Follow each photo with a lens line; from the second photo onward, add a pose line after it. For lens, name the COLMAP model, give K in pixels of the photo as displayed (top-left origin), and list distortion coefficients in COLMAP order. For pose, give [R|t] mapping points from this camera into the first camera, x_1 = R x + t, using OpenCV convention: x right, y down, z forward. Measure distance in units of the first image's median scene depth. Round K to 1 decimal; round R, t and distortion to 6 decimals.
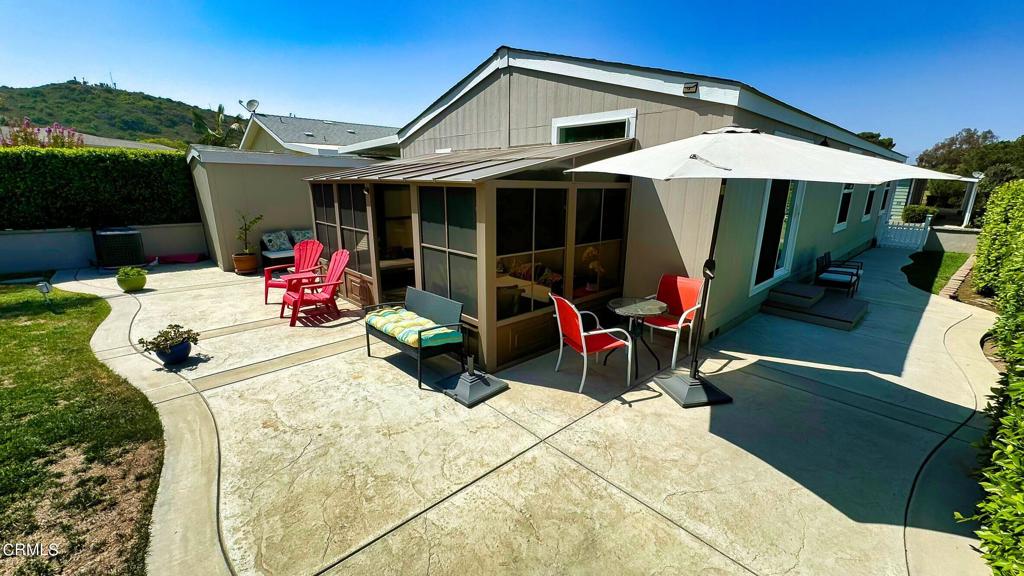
lens RADIAL K [[410.8, 0, 512.0], [0, 410.8, 288.0], [0, 0, 1]] dist [-0.000538, 0.000127]
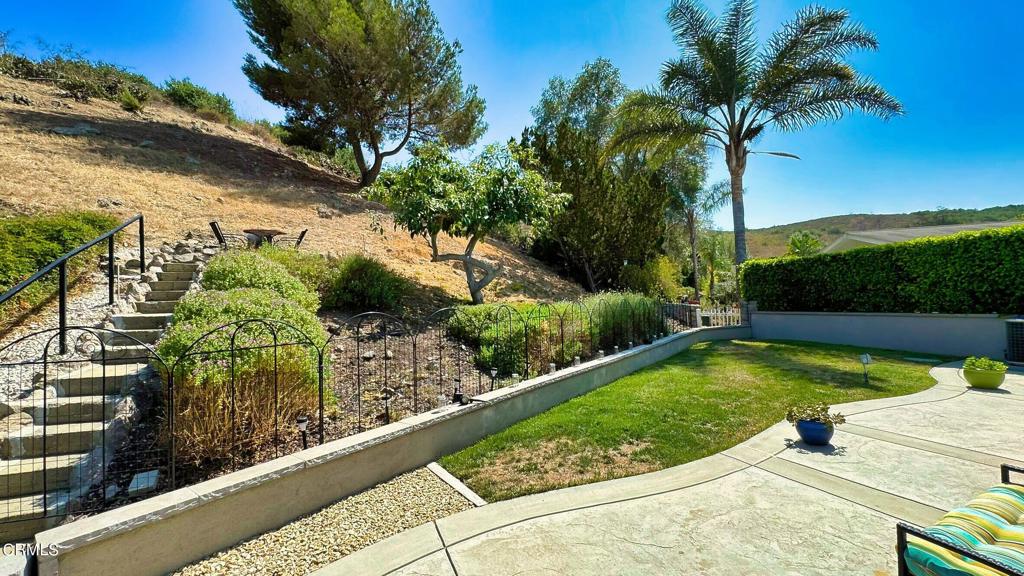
lens RADIAL K [[410.8, 0, 512.0], [0, 410.8, 288.0], [0, 0, 1]] dist [-0.000538, 0.000127]
pose [[-0.335959, -0.029537, -0.941413, 0.251880], [-0.203607, 0.978153, 0.041971, -0.052736], [0.919606, 0.205779, -0.334634, 0.668233]]
